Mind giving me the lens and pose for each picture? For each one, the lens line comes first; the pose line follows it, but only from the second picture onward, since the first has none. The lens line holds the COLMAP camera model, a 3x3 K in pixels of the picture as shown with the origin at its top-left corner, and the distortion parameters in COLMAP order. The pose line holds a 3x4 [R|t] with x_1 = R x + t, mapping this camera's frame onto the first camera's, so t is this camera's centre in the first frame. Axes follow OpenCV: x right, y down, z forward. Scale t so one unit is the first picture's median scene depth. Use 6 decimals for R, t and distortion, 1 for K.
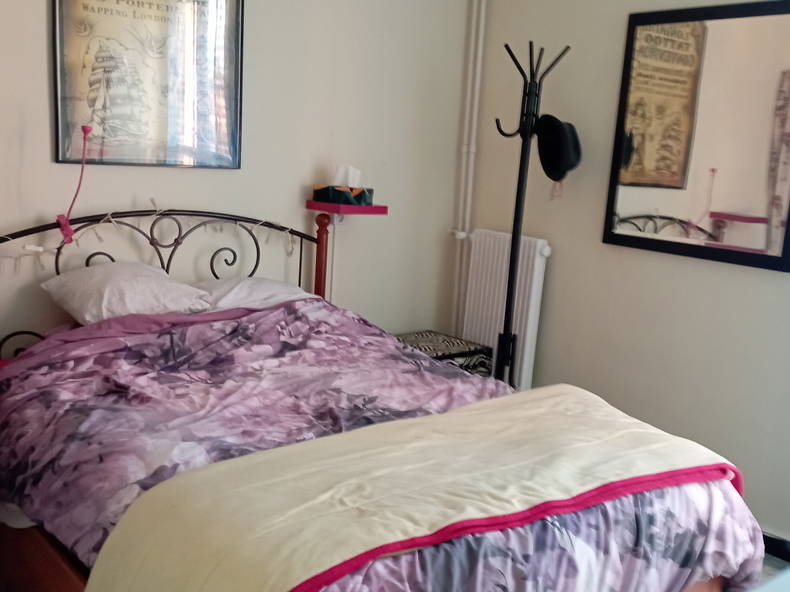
lens RADIAL K [[859.3, 0, 395.0], [0, 859.3, 296.0], [0, 0, 1]] dist [0.173696, -0.379301]
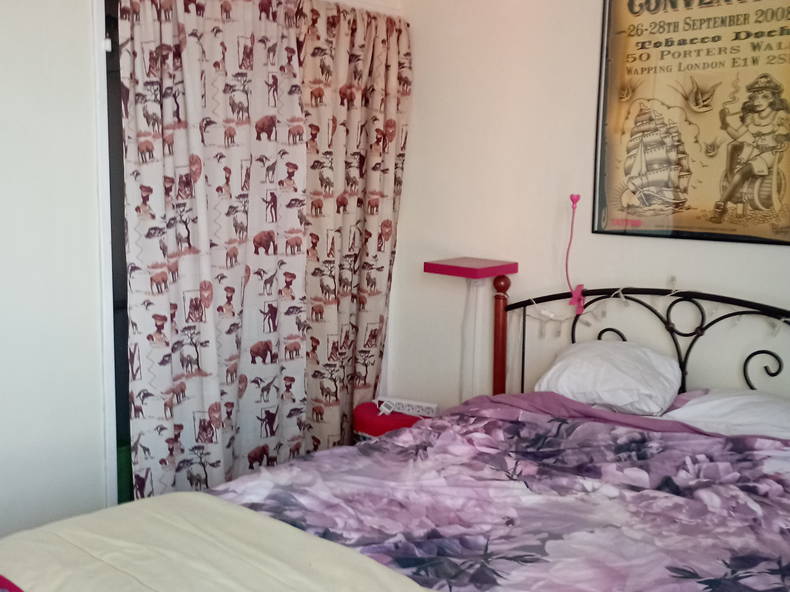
lens RADIAL K [[859.3, 0, 395.0], [0, 859.3, 296.0], [0, 0, 1]] dist [0.173696, -0.379301]
pose [[0.162821, 0.082440, -0.983205, 0.535982], [-0.183352, 0.981674, 0.051948, -0.091135], [0.969470, 0.171815, 0.174953, 0.614577]]
